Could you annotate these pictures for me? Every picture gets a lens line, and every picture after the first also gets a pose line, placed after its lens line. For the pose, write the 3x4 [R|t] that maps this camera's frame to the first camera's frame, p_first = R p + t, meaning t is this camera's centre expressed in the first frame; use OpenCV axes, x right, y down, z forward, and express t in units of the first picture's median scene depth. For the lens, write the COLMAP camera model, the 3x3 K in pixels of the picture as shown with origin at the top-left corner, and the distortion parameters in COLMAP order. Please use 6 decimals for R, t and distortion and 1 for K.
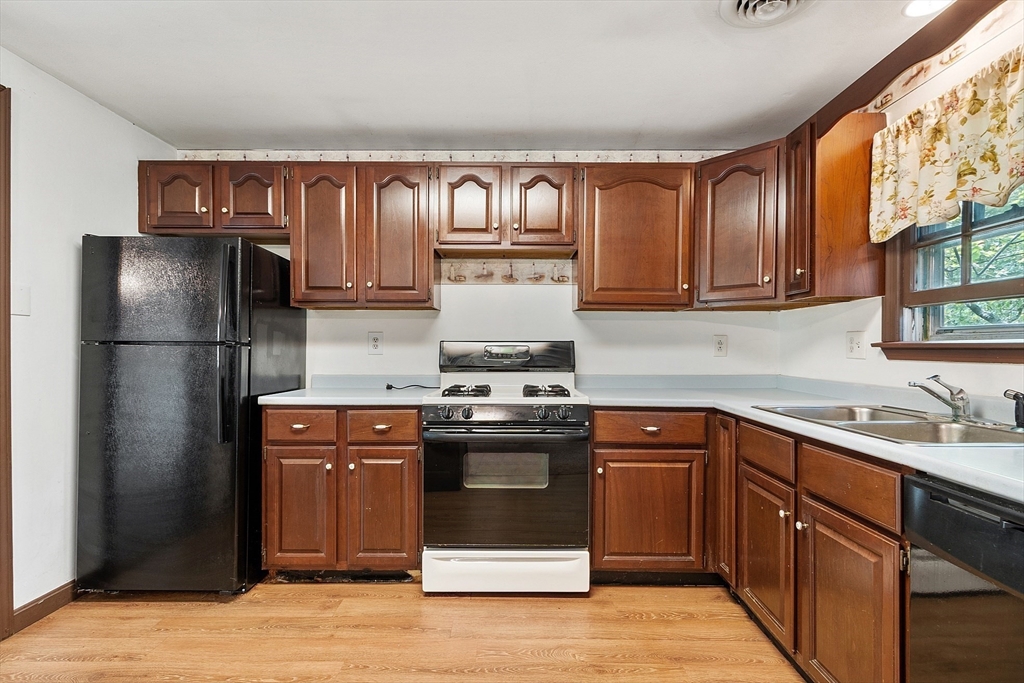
lens RADIAL K [[492.0, 0, 510.0], [0, 492.0, 348.7], [0, 0, 1]] dist [0.000799, 0.000467]
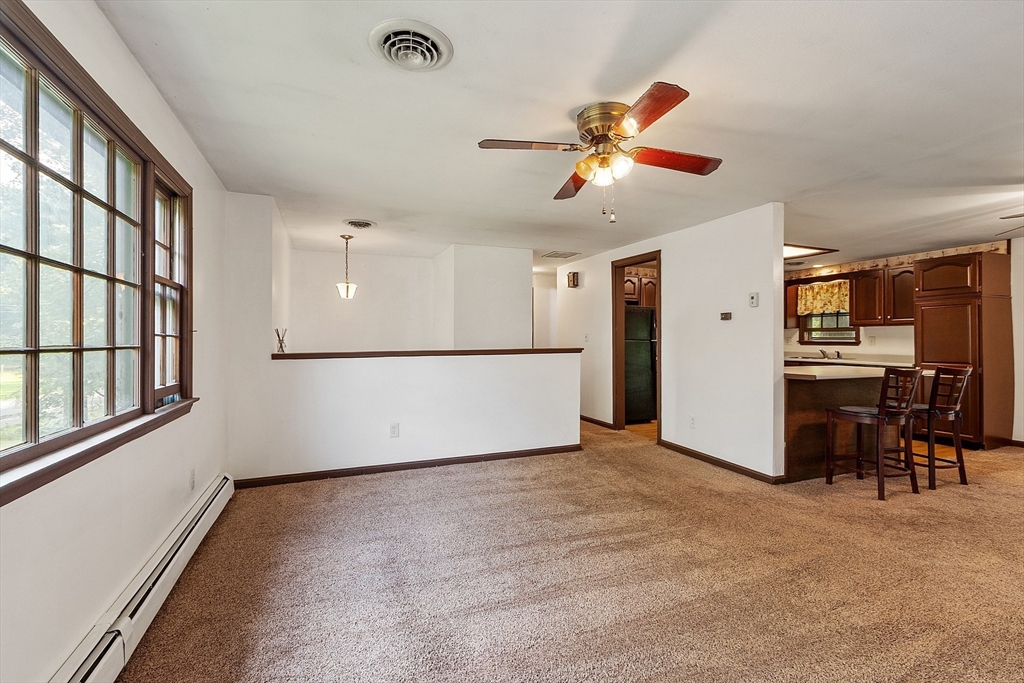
lens RADIAL K [[449.2, 0, 514.8], [0, 449.2, 341.1], [0, 0, 1]] dist [0.000453, 0.000474]
pose [[0.922704, 0.002092, 0.385503, -2.345181], [-0.003189, 0.999992, 0.002207, -0.008363], [-0.385495, -0.003266, 0.922704, -1.226152]]
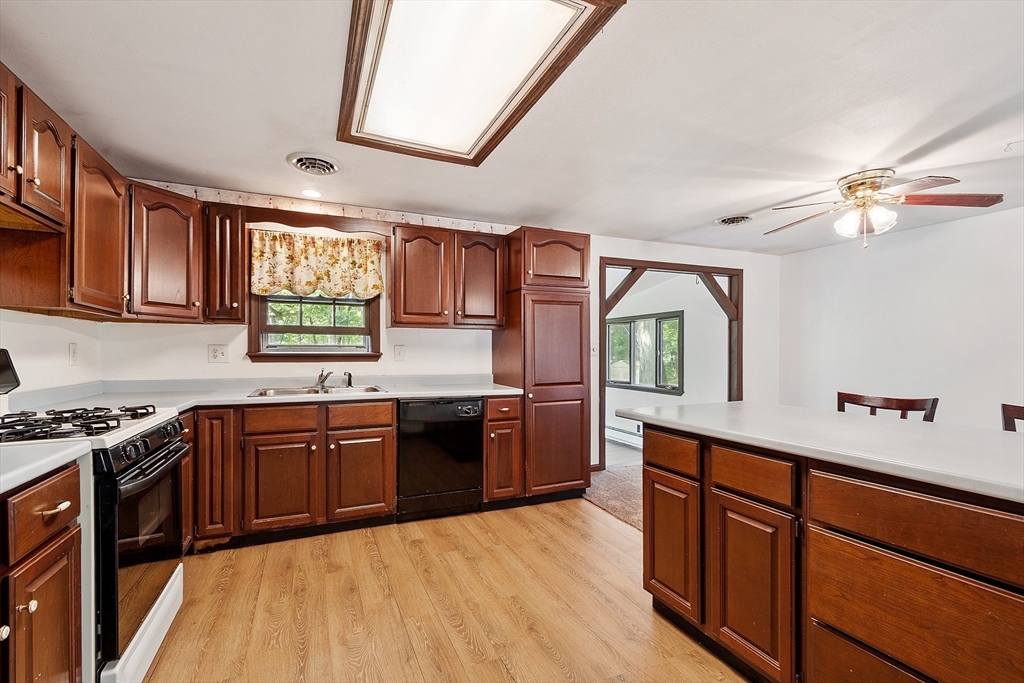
lens RADIAL K [[459.4, 0, 509.1], [0, 459.4, 348.5], [0, 0, 1]] dist [0.003613, 0.000795]
pose [[-0.418309, 0.009201, 0.908258, -0.928639], [0.002610, 0.999957, -0.008928, -0.009167], [-0.908301, -0.001364, -0.418315, 0.755966]]
